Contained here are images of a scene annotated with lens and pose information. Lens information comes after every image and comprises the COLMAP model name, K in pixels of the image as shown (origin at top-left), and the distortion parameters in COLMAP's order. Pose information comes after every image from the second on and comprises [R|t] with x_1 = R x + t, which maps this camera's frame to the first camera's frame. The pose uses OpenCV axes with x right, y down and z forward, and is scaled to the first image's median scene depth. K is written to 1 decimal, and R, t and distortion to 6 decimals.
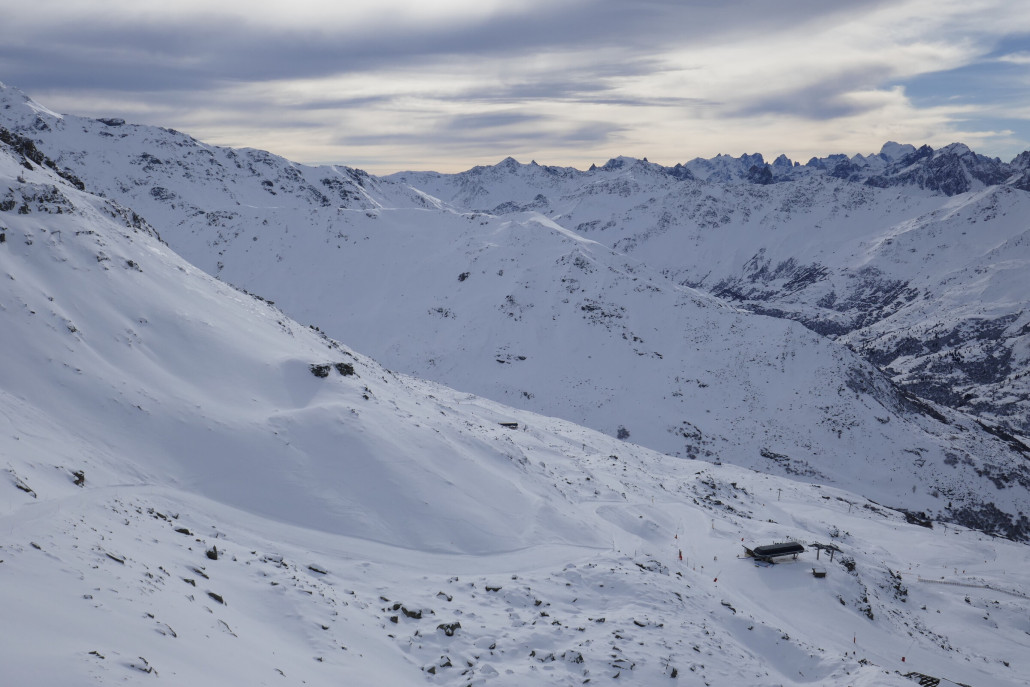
lens RADIAL K [[1126.6, 0, 518.2], [0, 1126.6, 342.2], [0, 0, 1]] dist [-0.013347, 0.000000]
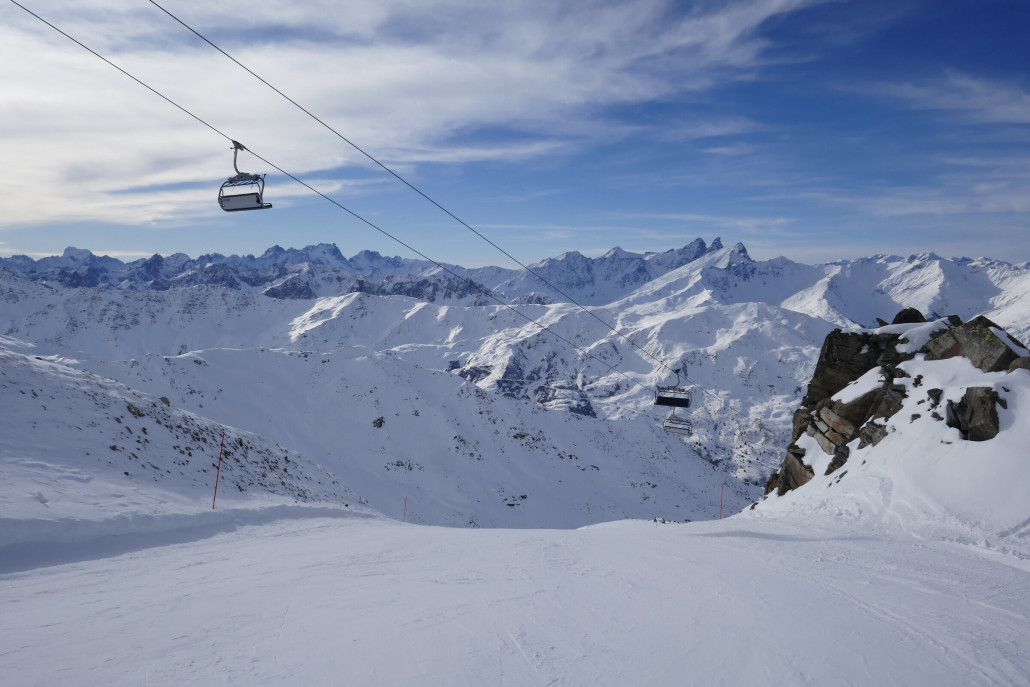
lens RADIAL K [[751.4, 0, 484.9], [0, 751.4, 332.0], [0, 0, 1]] dist [-0.012285, -0.013706]
pose [[0.580340, -0.057294, 0.812356, -0.234565], [0.105369, 0.994420, -0.005140, -0.056244], [-0.807529, 0.088580, 0.583139, 0.257098]]
